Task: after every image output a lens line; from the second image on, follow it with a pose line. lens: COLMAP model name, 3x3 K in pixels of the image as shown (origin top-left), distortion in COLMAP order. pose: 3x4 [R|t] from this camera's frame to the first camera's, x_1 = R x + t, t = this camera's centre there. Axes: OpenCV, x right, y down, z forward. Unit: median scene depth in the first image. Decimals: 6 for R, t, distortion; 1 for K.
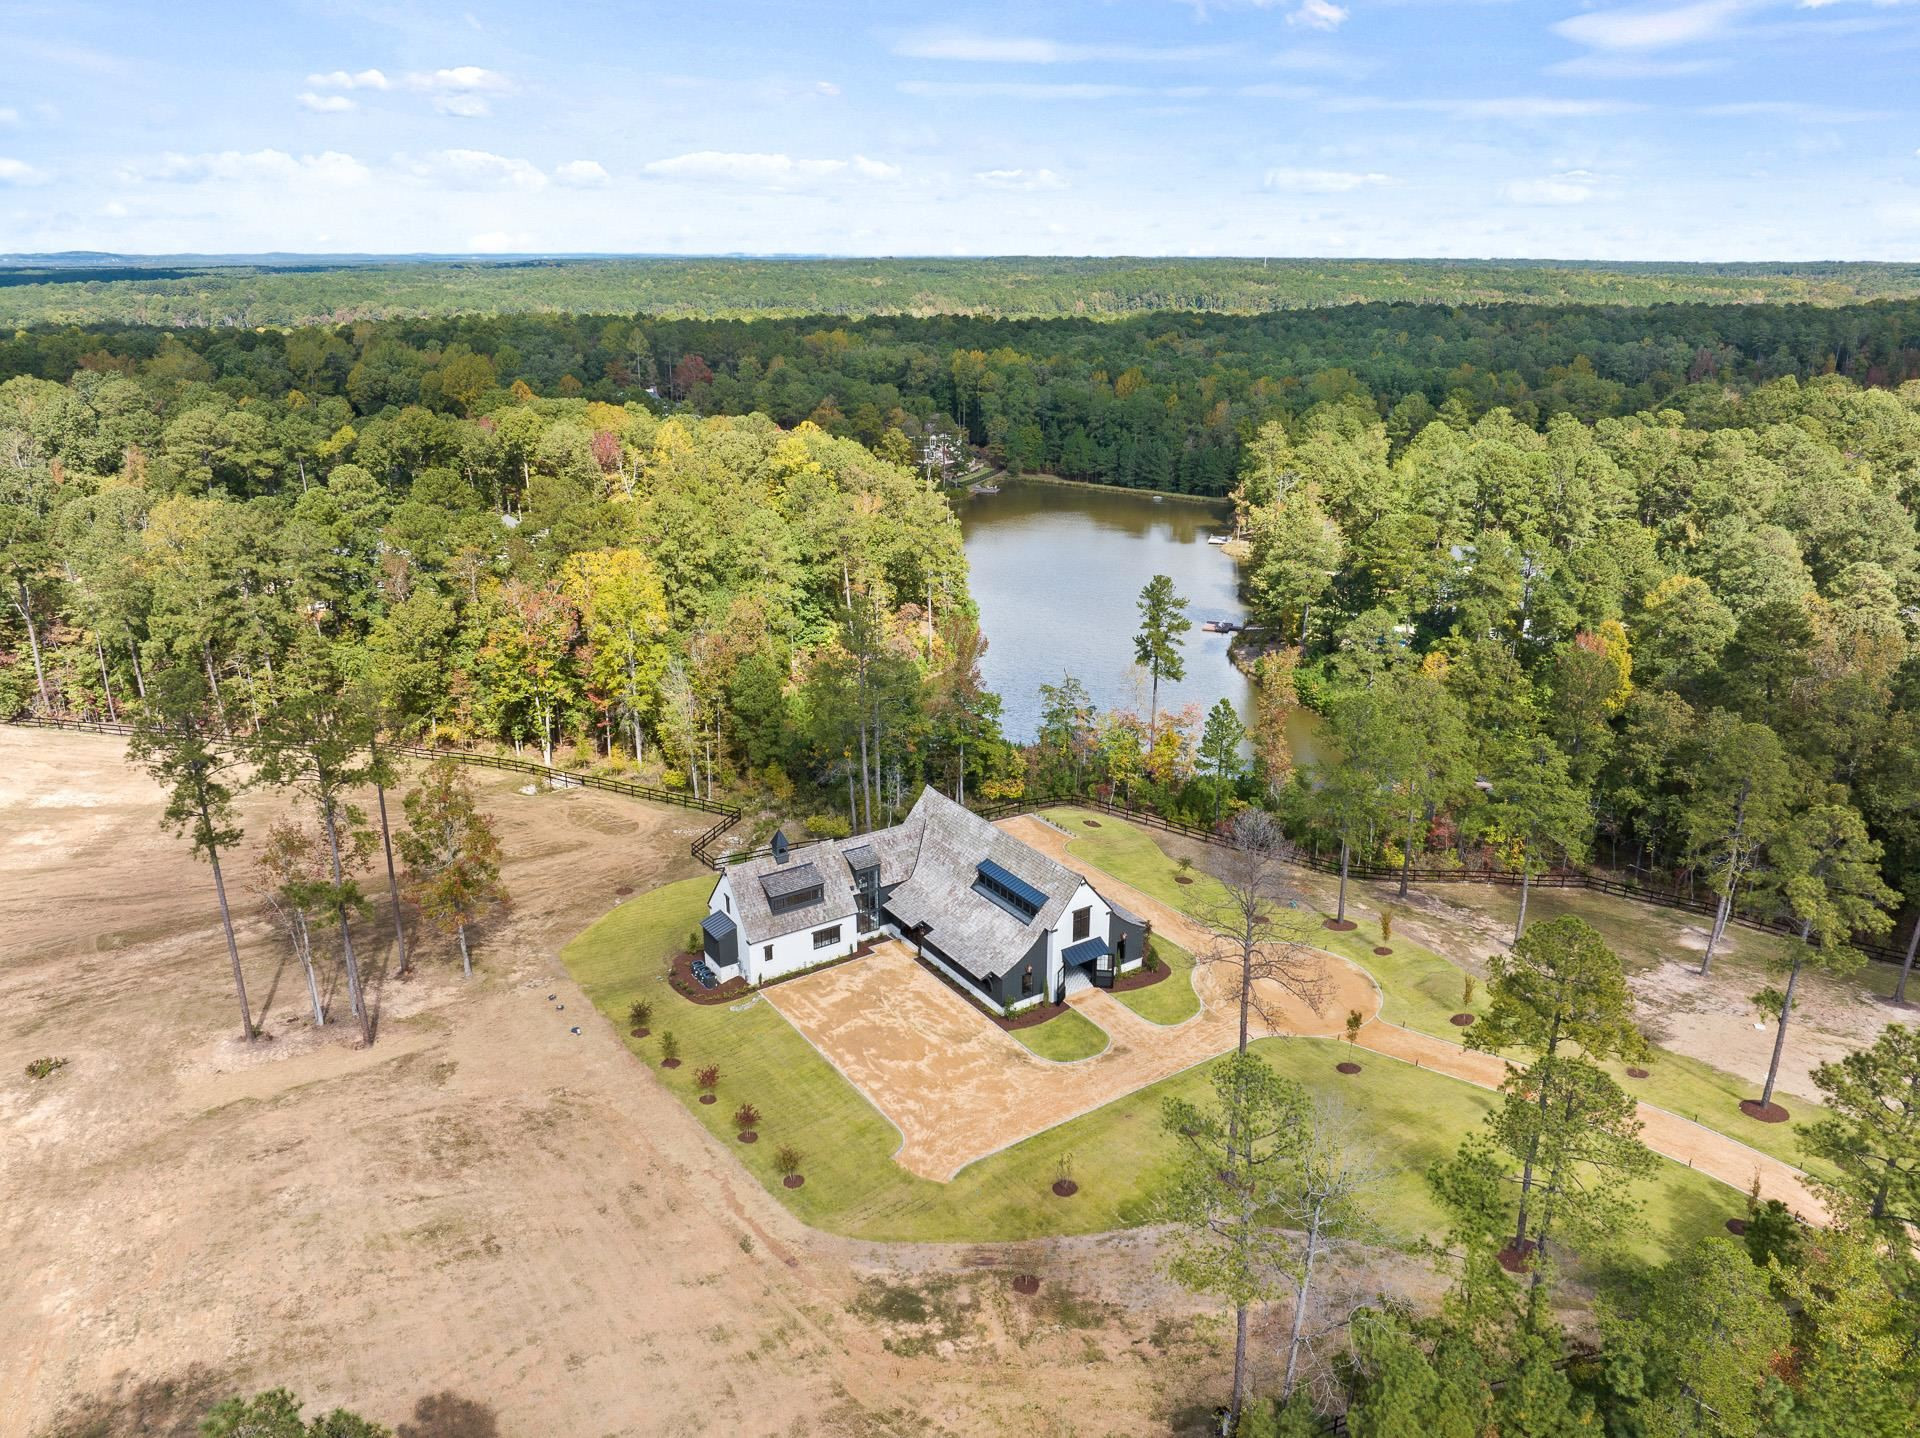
lens RADIAL K [[1341.8, 0, 973.7], [0, 1341.8, 702.6], [0, 0, 1]] dist [-0.022707, -0.016689]
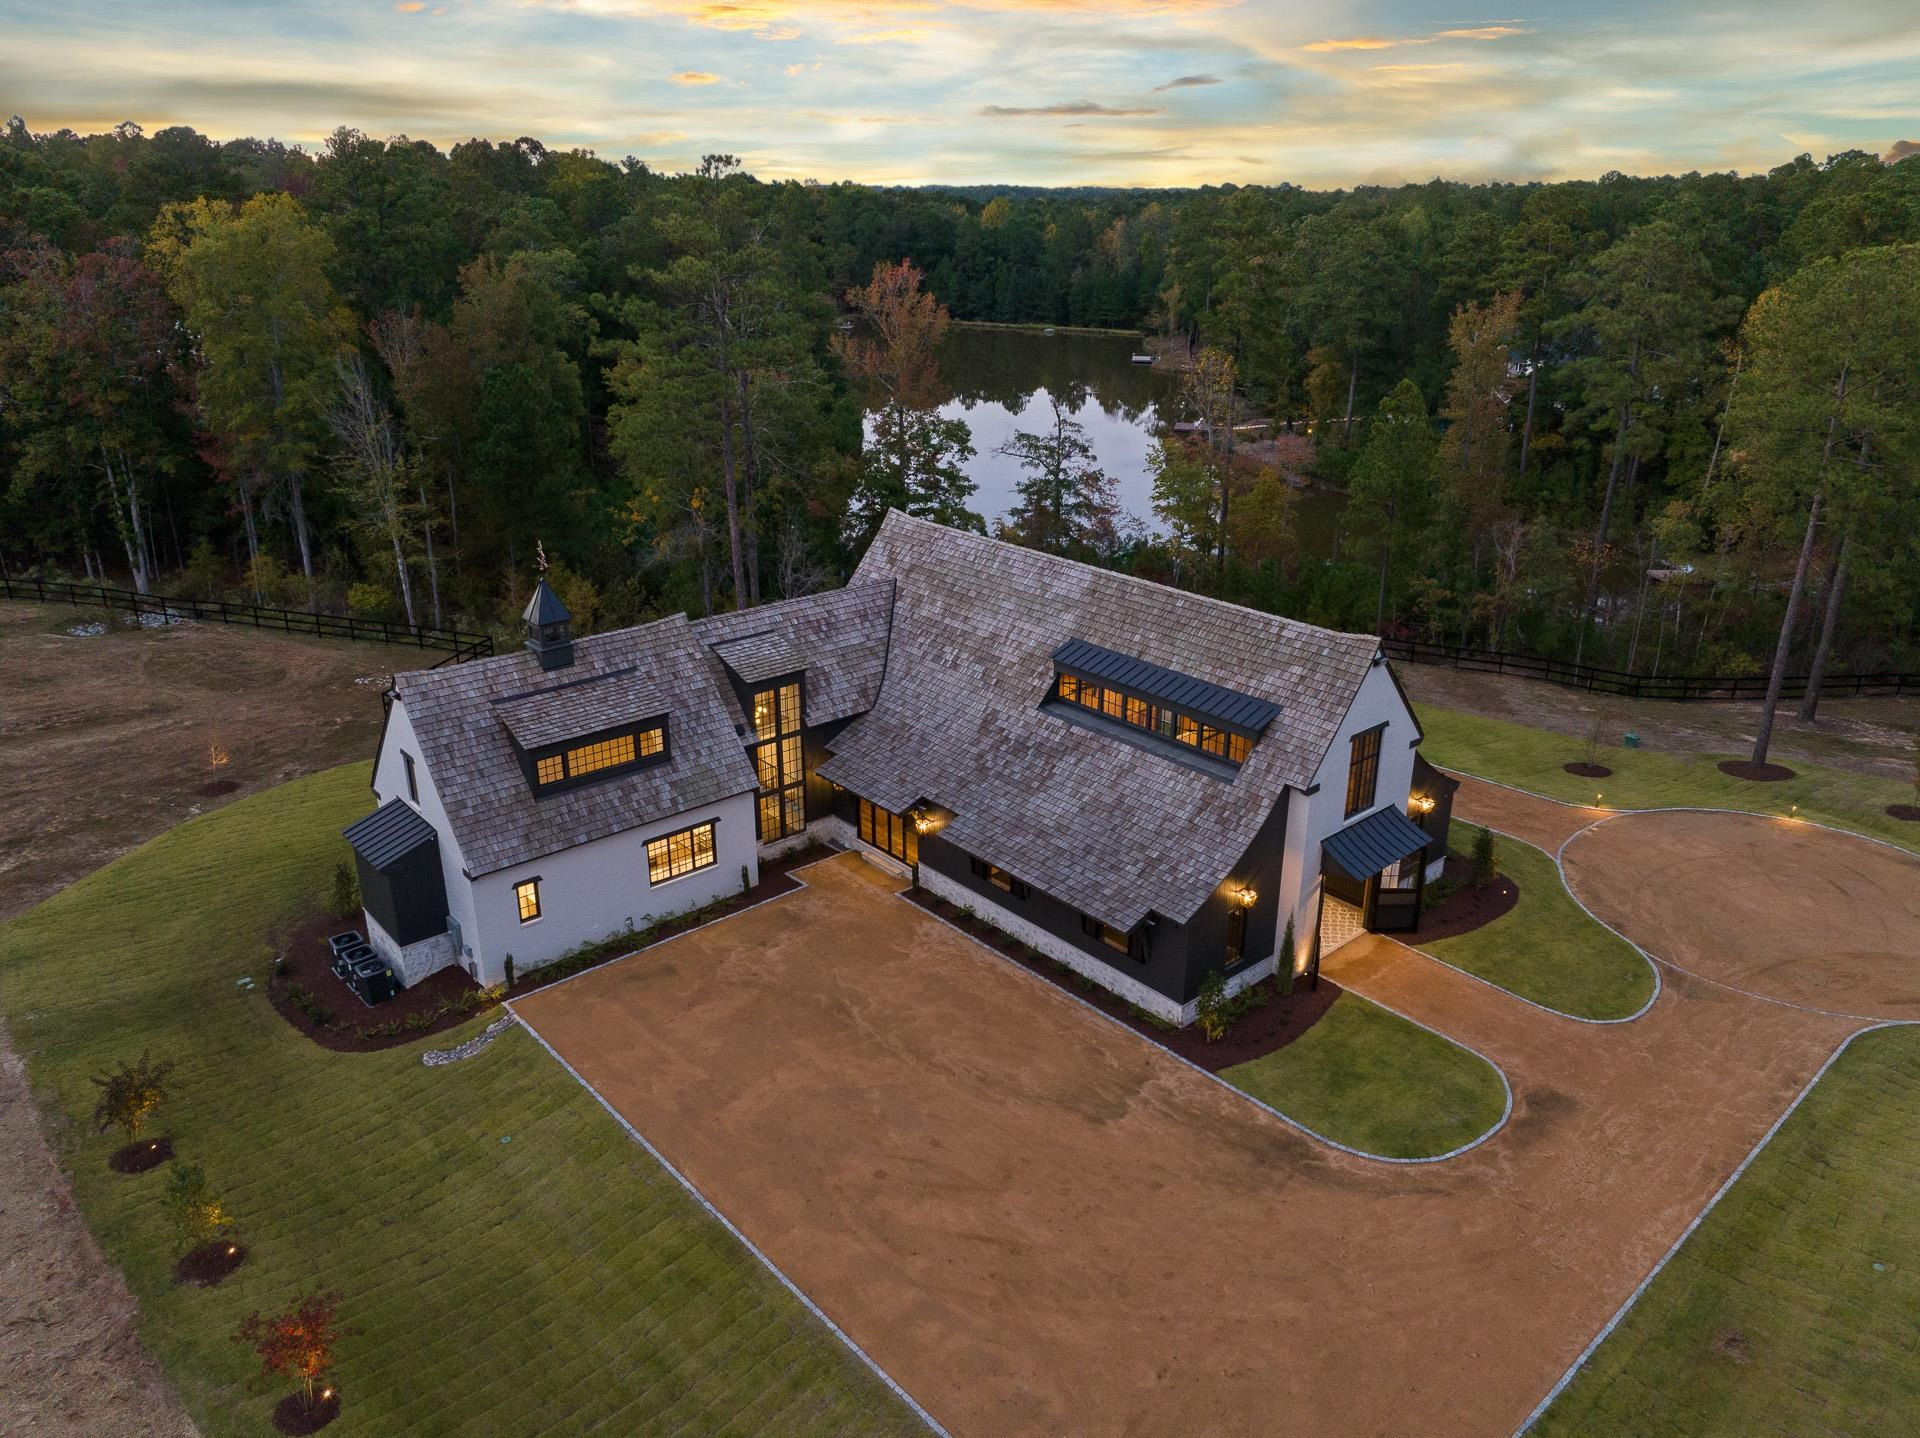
lens RADIAL K [[1341.8, 0, 973.4], [0, 1341.8, 709.1], [0, 0, 1]] dist [-0.022707, -0.016689]
pose [[0.990896, -0.046625, 0.126295, -0.073606], [0.040776, 0.997990, 0.048511, 0.118774], [-0.128303, -0.042920, 0.990806, 0.607235]]
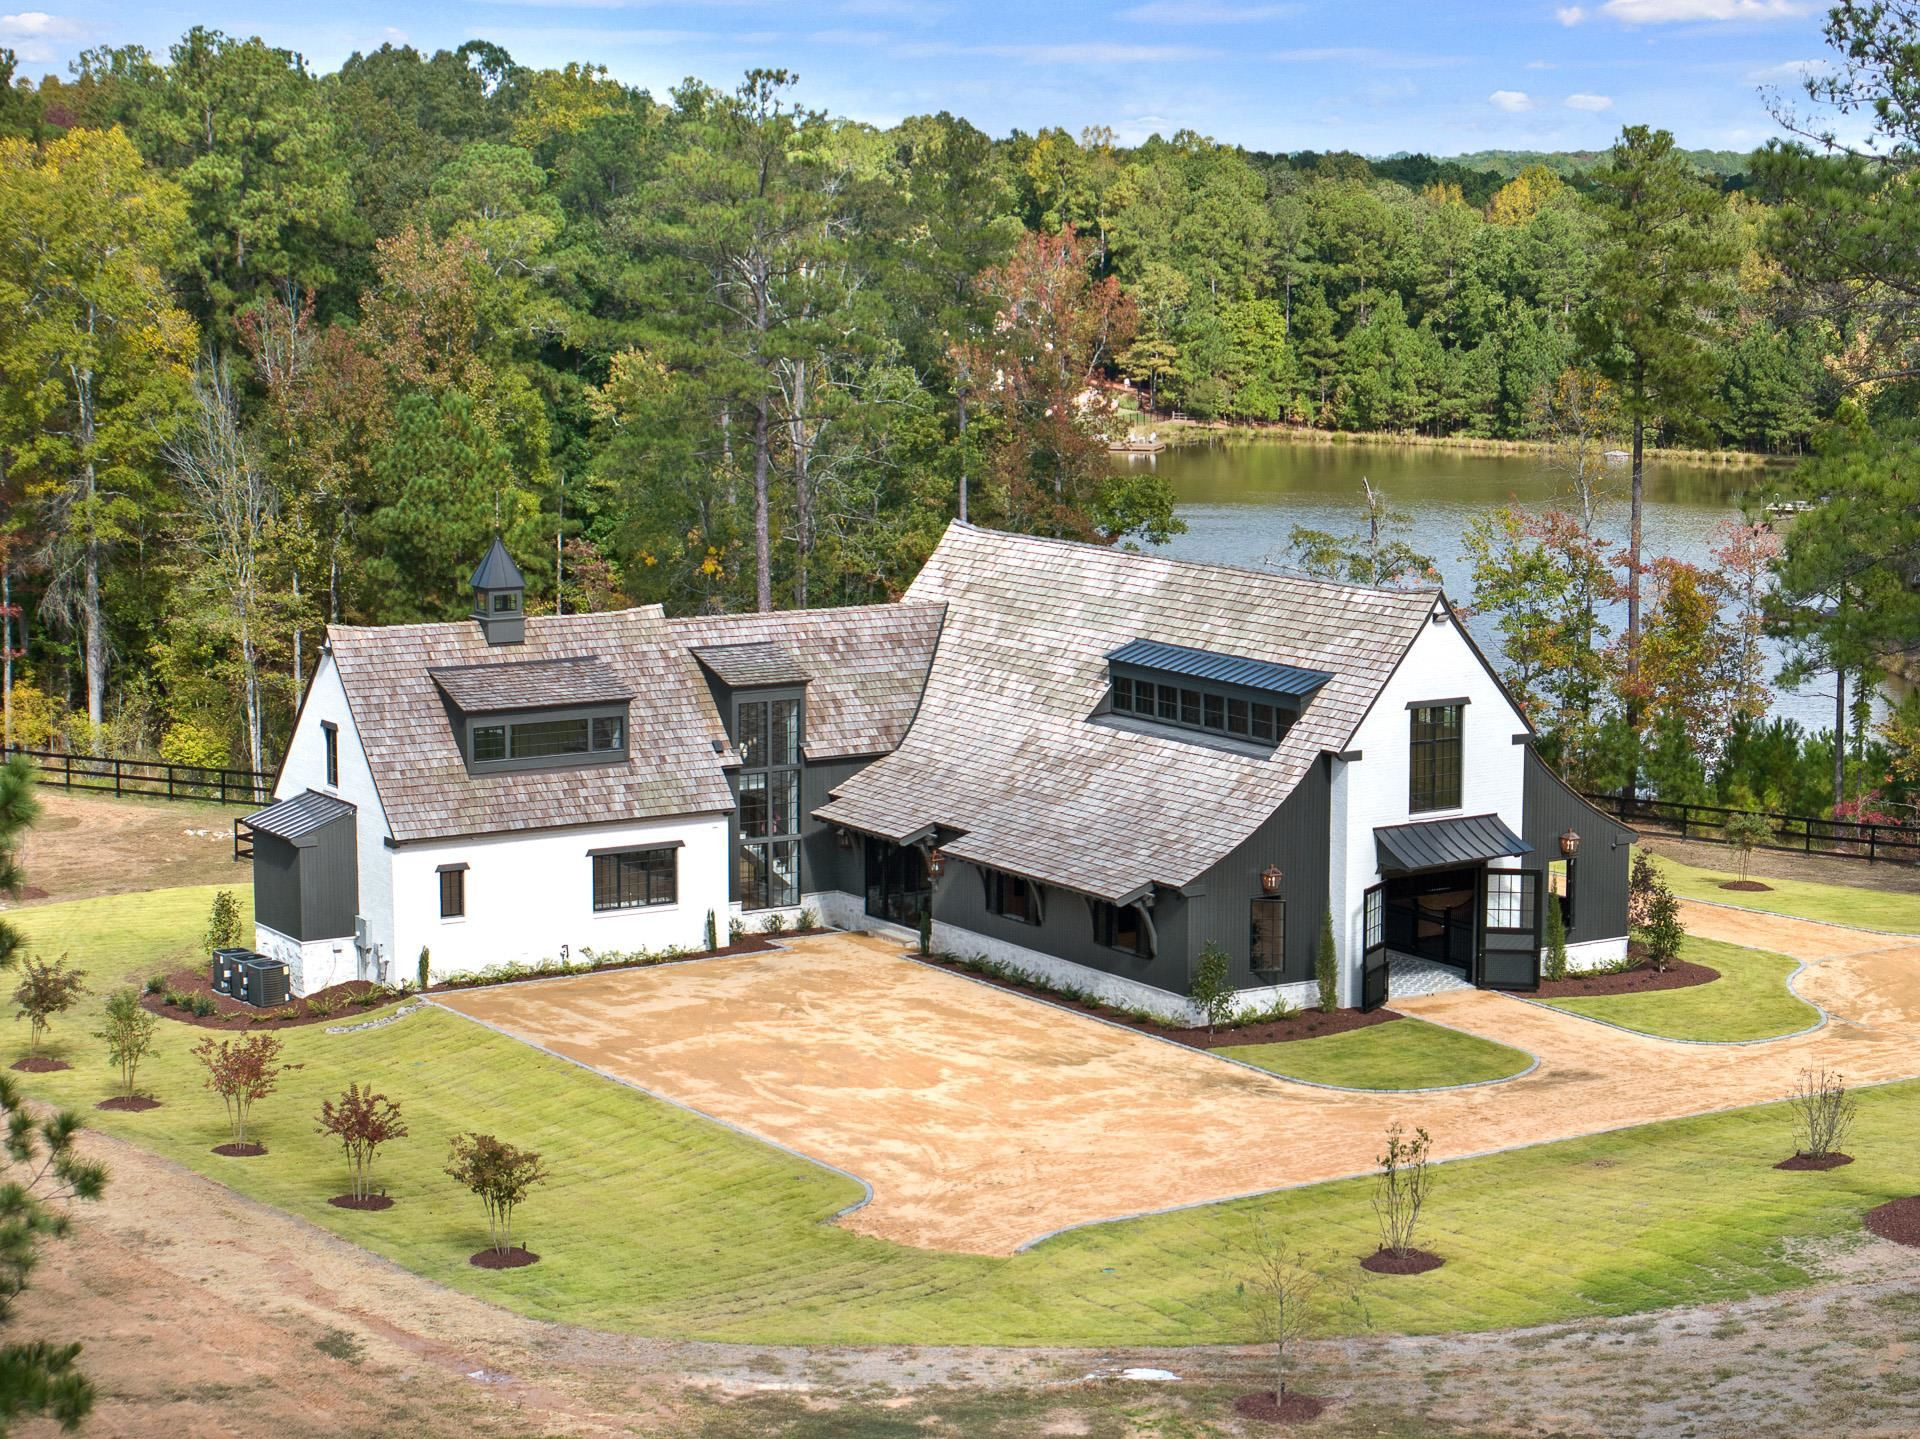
lens RADIAL K [[3831.1, 0, 958.1], [0, 3831.1, 720.8], [0, 0, 1]] dist [-0.128359, 0.000000]
pose [[0.999431, 0.000932, -0.033719, -0.002086], [-0.006933, 0.983949, -0.178315, 0.304333], [0.033011, 0.178447, 0.983396, 0.100860]]
